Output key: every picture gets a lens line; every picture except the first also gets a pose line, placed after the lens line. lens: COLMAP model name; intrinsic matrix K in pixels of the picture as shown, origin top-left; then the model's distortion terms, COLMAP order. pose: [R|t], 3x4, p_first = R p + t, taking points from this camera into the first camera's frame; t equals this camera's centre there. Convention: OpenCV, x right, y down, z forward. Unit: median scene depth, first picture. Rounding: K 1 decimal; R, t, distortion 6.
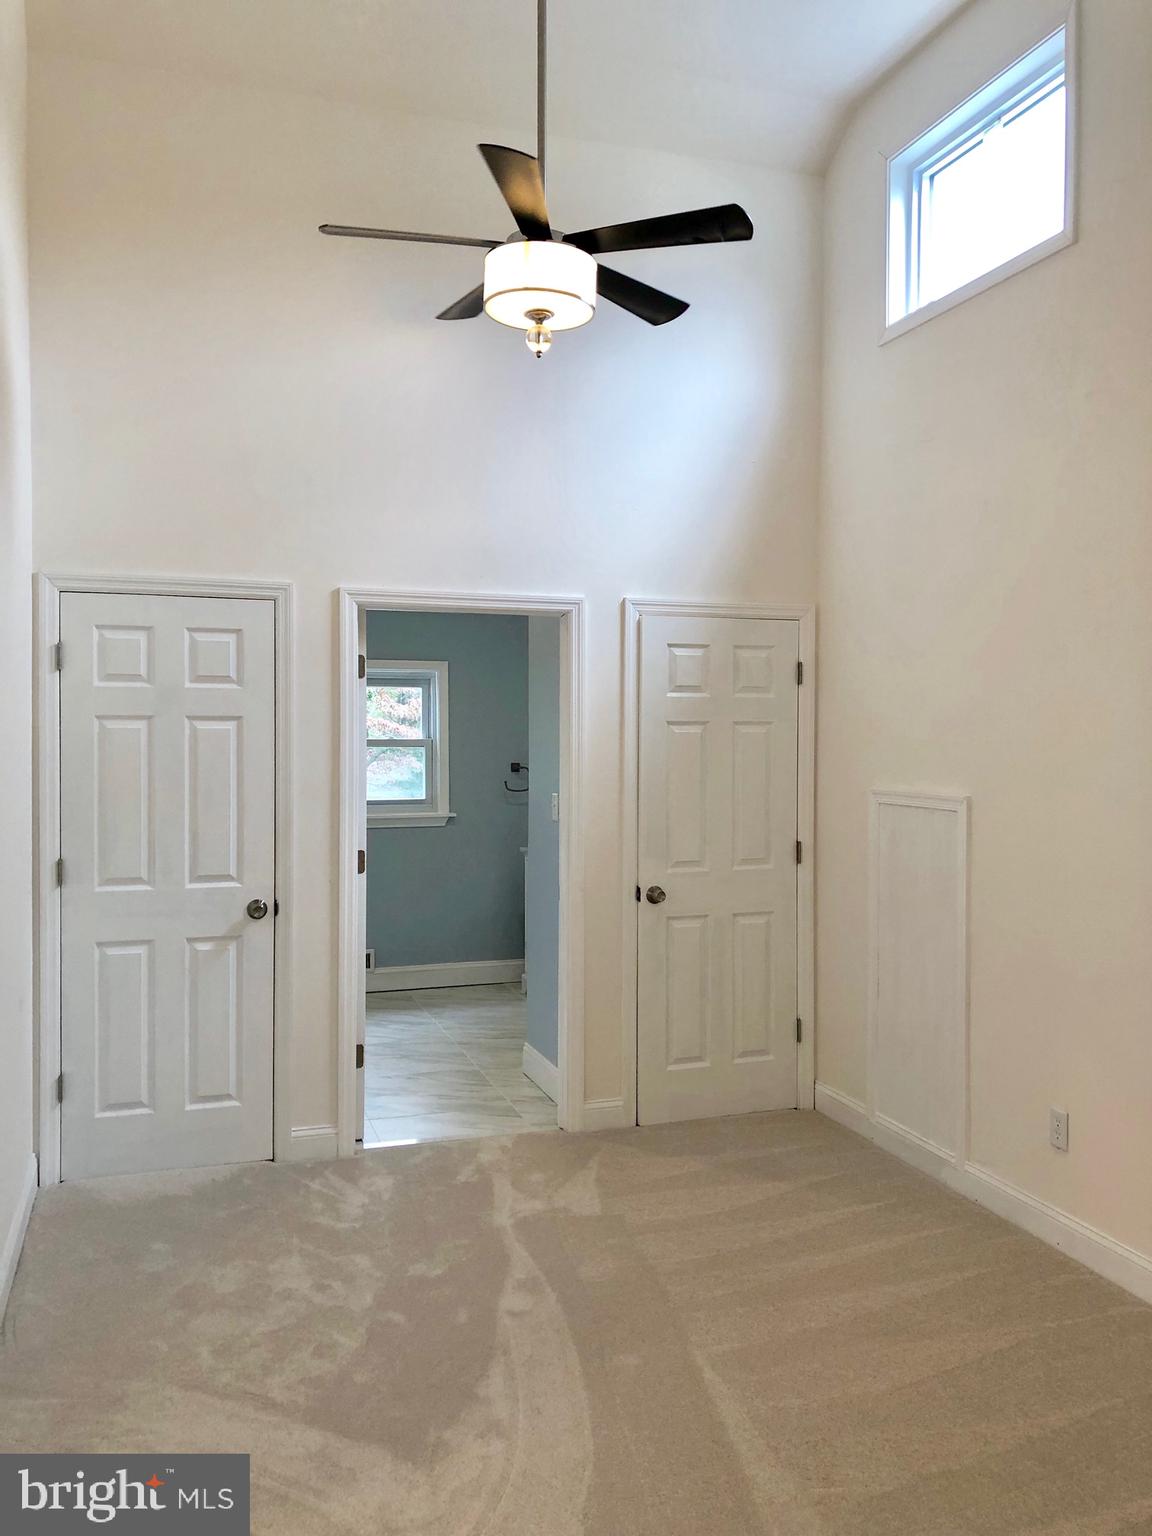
lens RADIAL K [[1260.0, 0, 581.7], [0, 1260.0, 761.2], [0, 0, 1]] dist [0.033131, 0.000911]
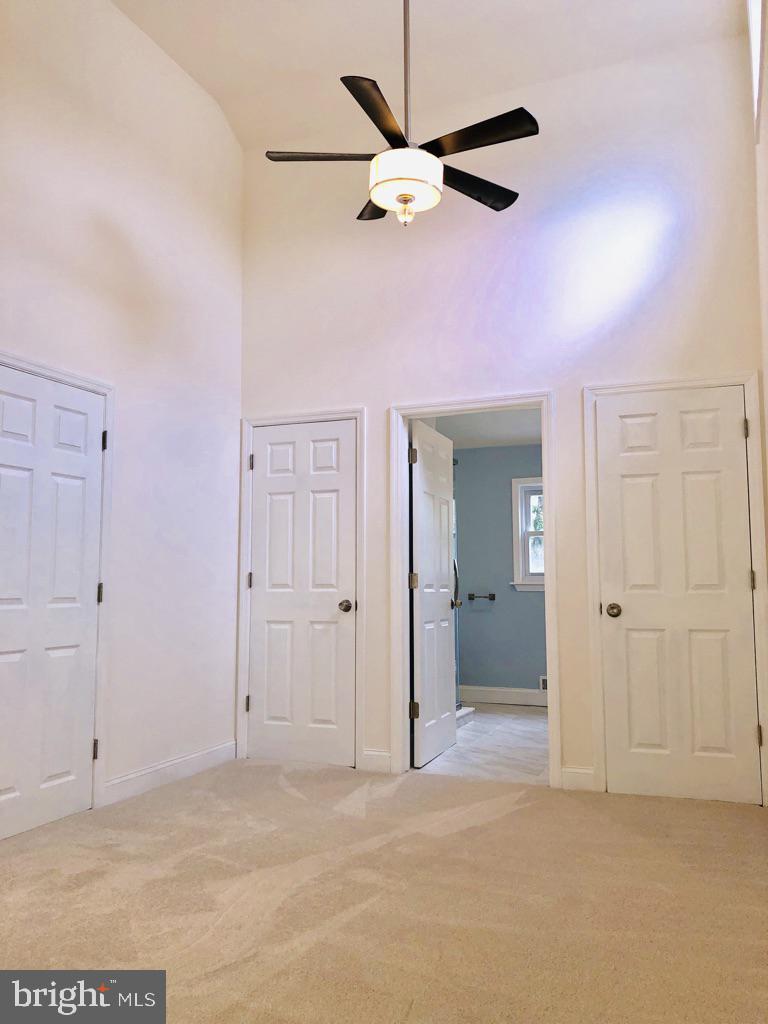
lens RADIAL K [[831.0, 0, 384.0], [0, 831.0, 512.0], [0, 0, 1]] dist [0.173558, -0.357226]
pose [[0.751573, -0.058154, -0.657082, 0.495664], [-0.005133, 0.995561, -0.093982, 0.096928], [0.659630, 0.074007, 0.747938, 0.215083]]
